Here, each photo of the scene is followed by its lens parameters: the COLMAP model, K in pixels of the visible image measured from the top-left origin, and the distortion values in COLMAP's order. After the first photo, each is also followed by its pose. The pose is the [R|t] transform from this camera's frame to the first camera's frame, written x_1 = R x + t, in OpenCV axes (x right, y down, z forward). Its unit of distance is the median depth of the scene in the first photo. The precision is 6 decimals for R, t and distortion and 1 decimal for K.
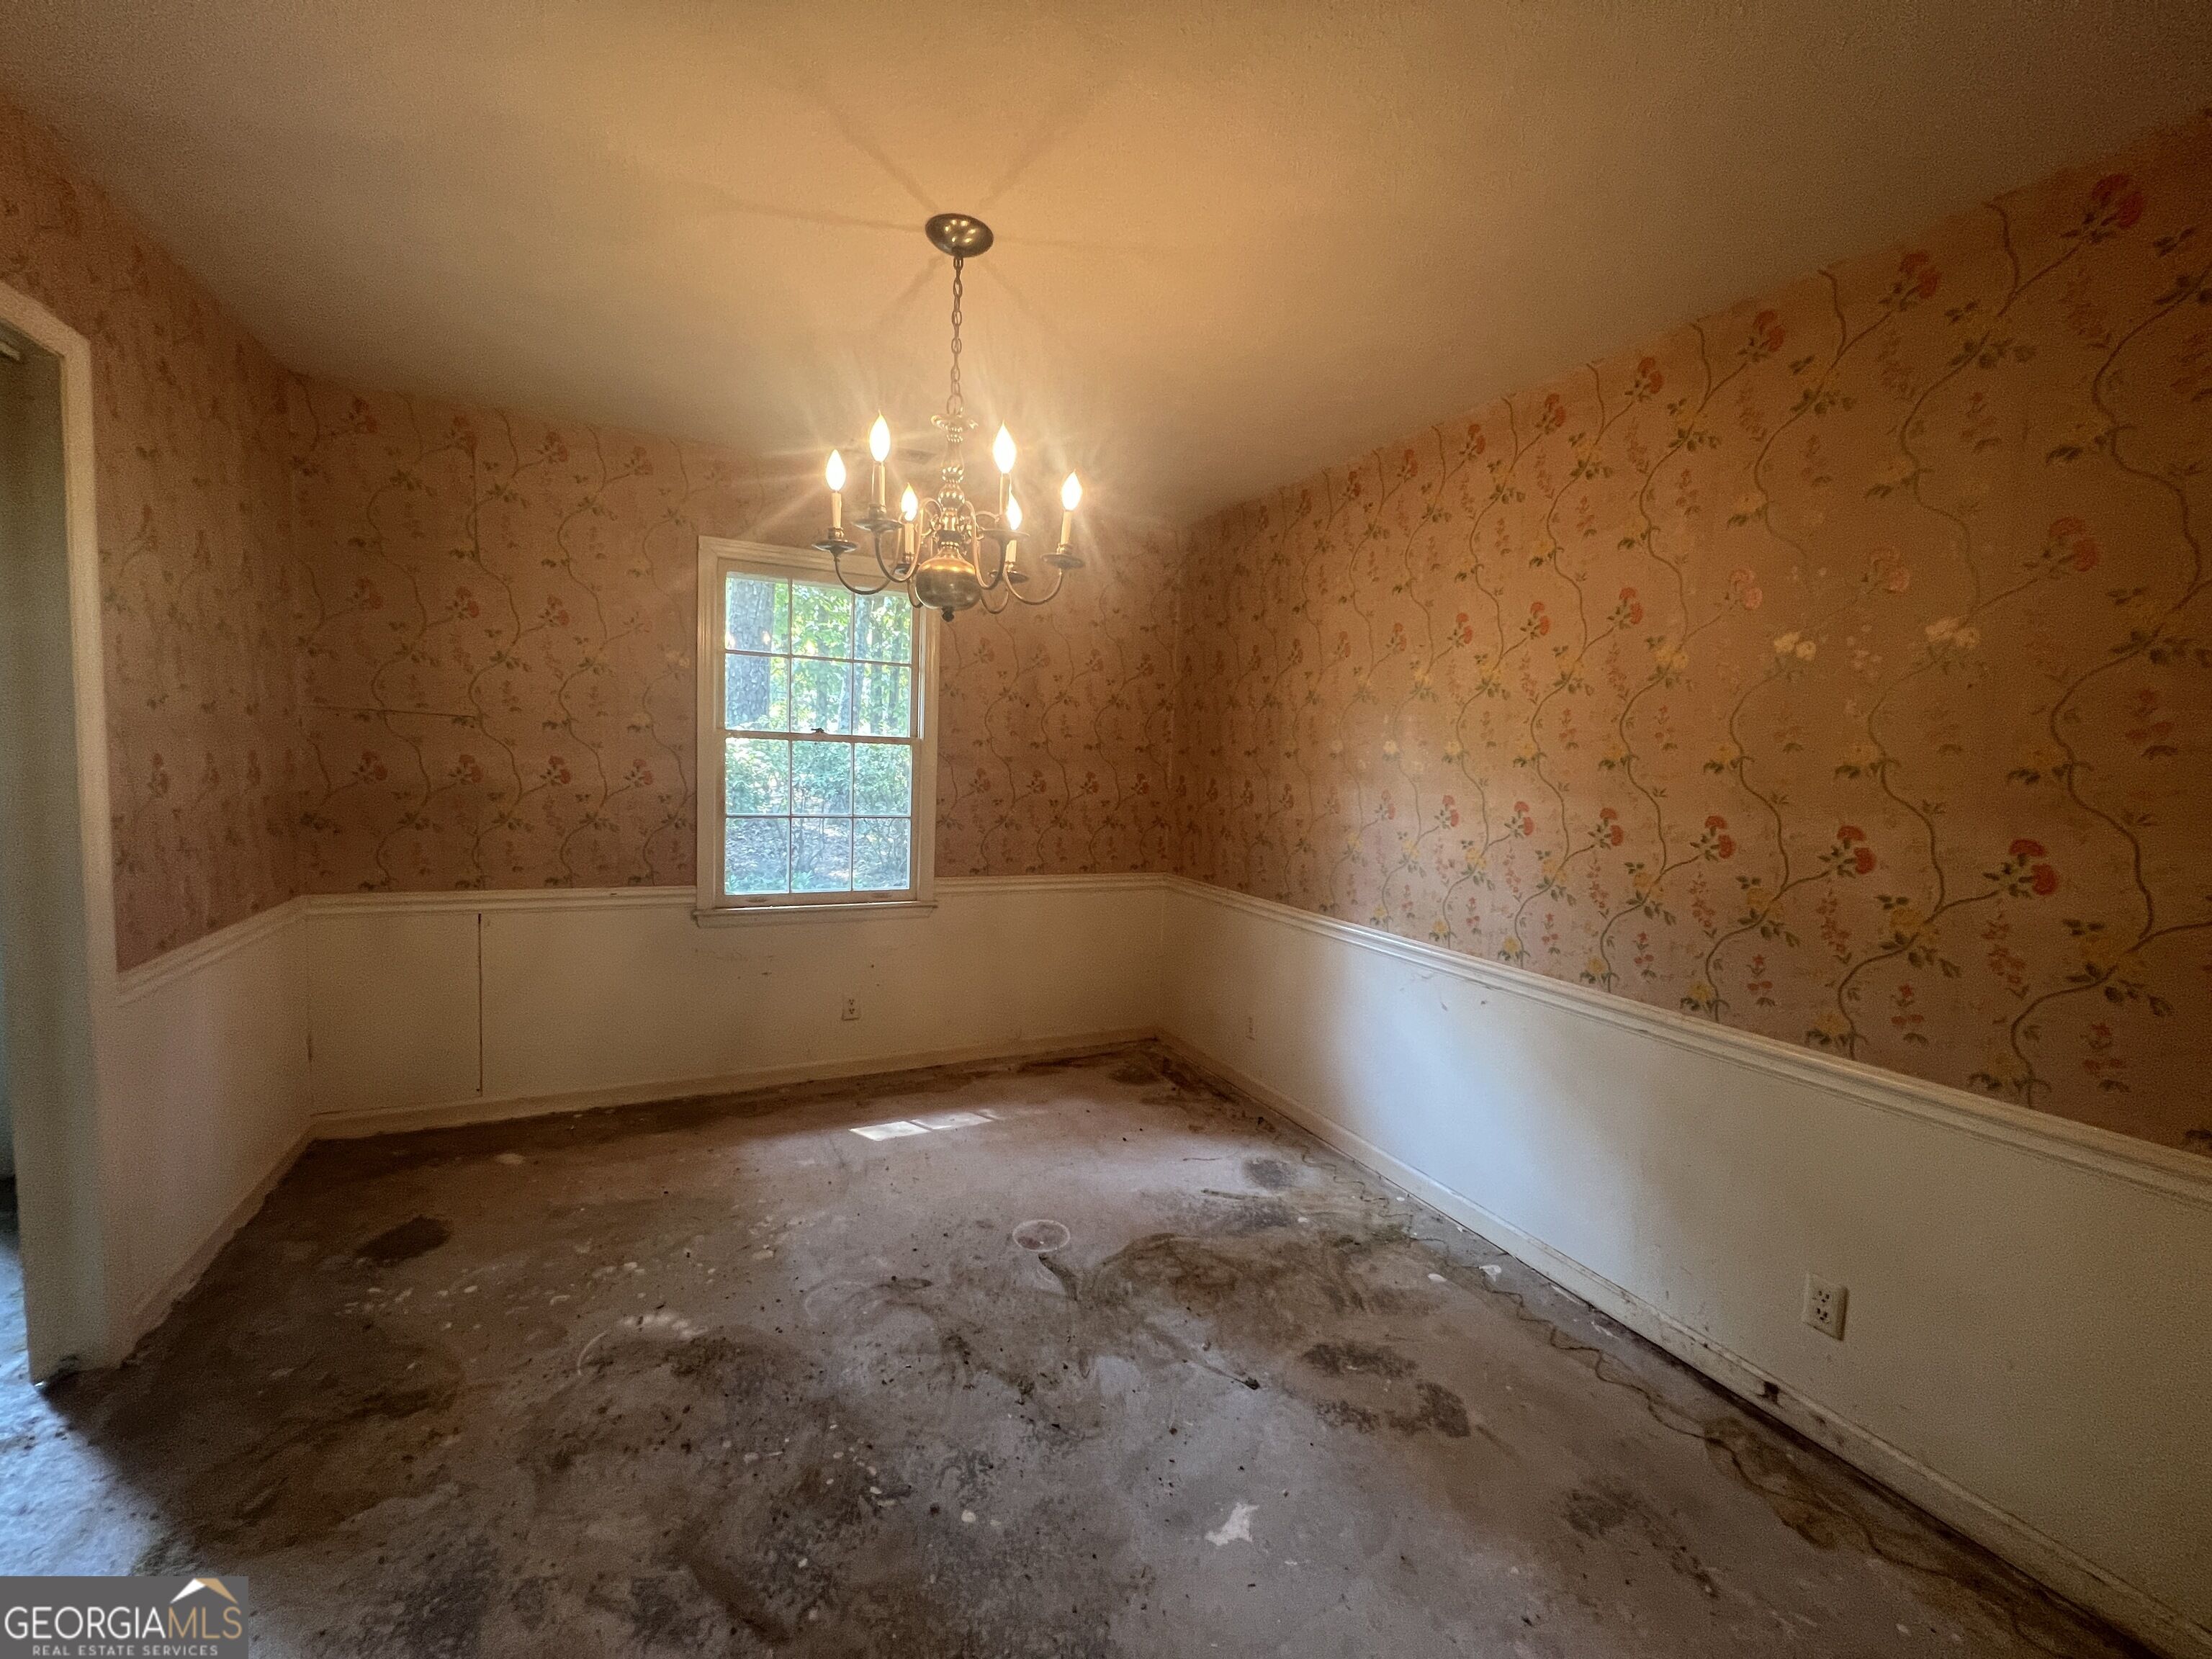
lens RADIAL K [[882.9, 0, 1095.6], [0, 882.9, 838.4], [0, 0, 1]] dist [-0.003668, 0.001285]
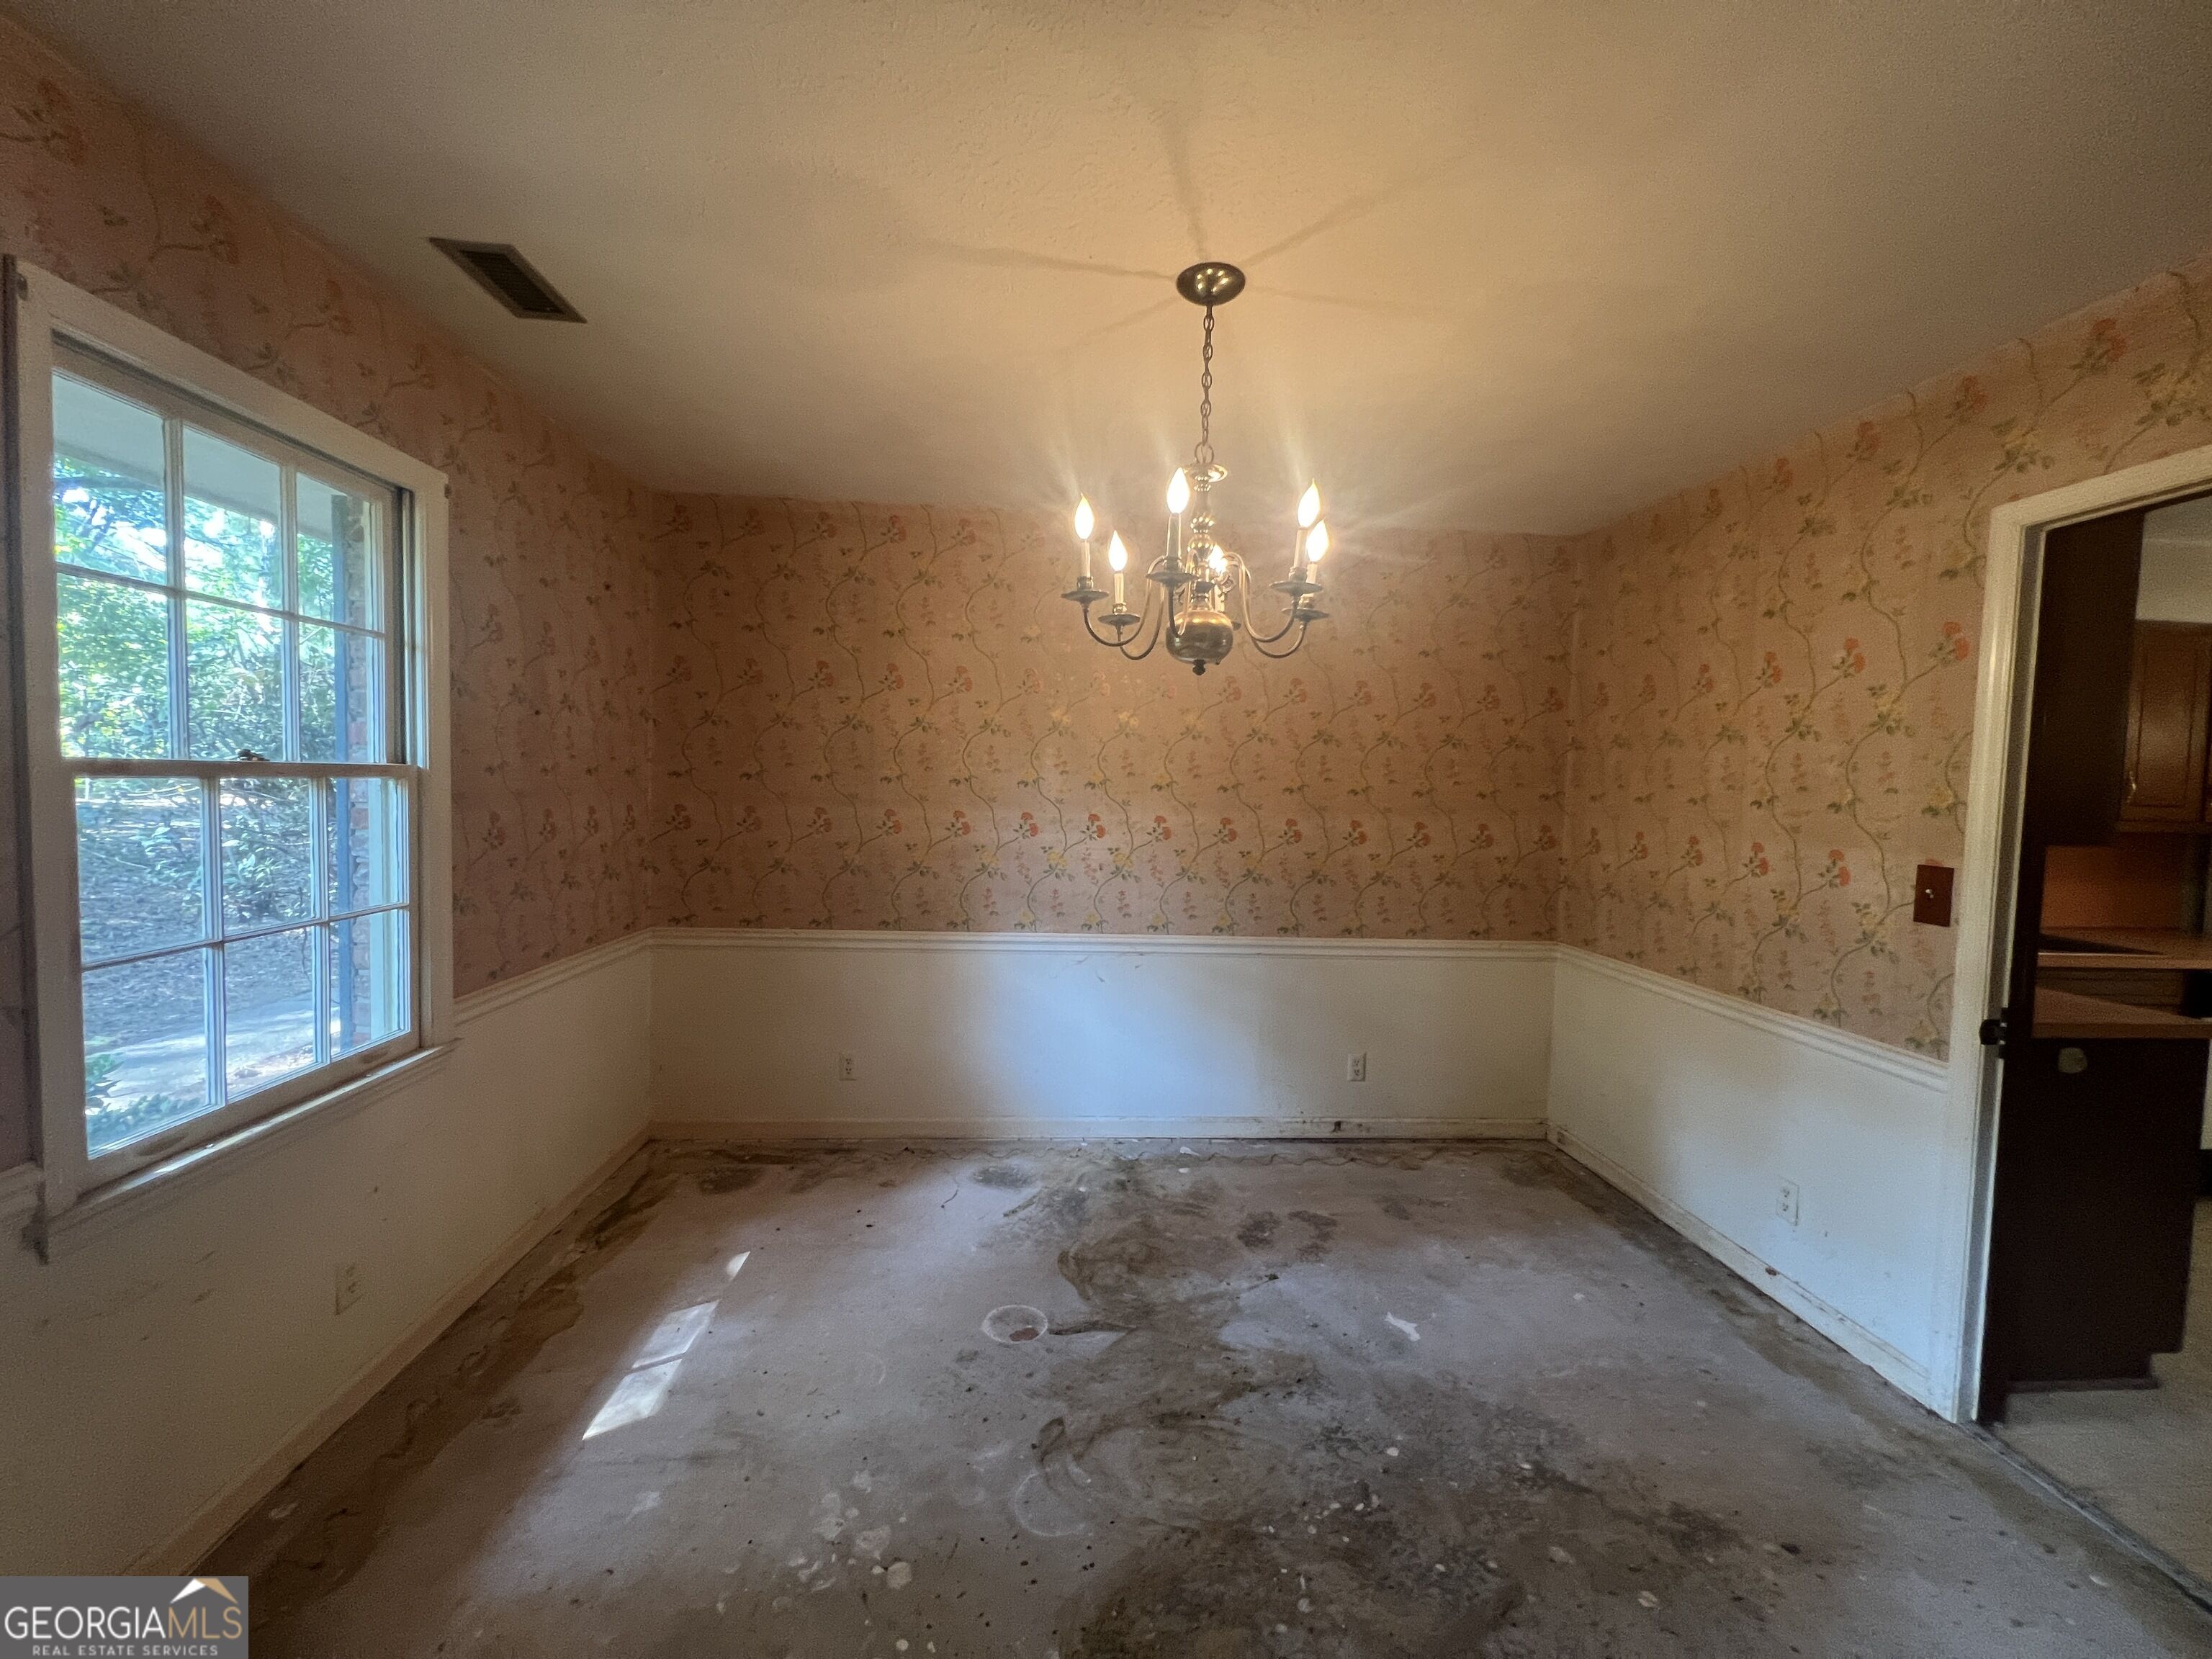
lens RADIAL K [[882.9, 0, 1112.8], [0, 882.9, 836.6], [0, 0, 1]] dist [-0.003668, 0.001285]
pose [[0.372763, -0.086211, 0.923913, -0.842874], [0.075665, 0.995183, 0.062333, -0.102933], [-0.924836, 0.046672, 0.377491, 0.552271]]
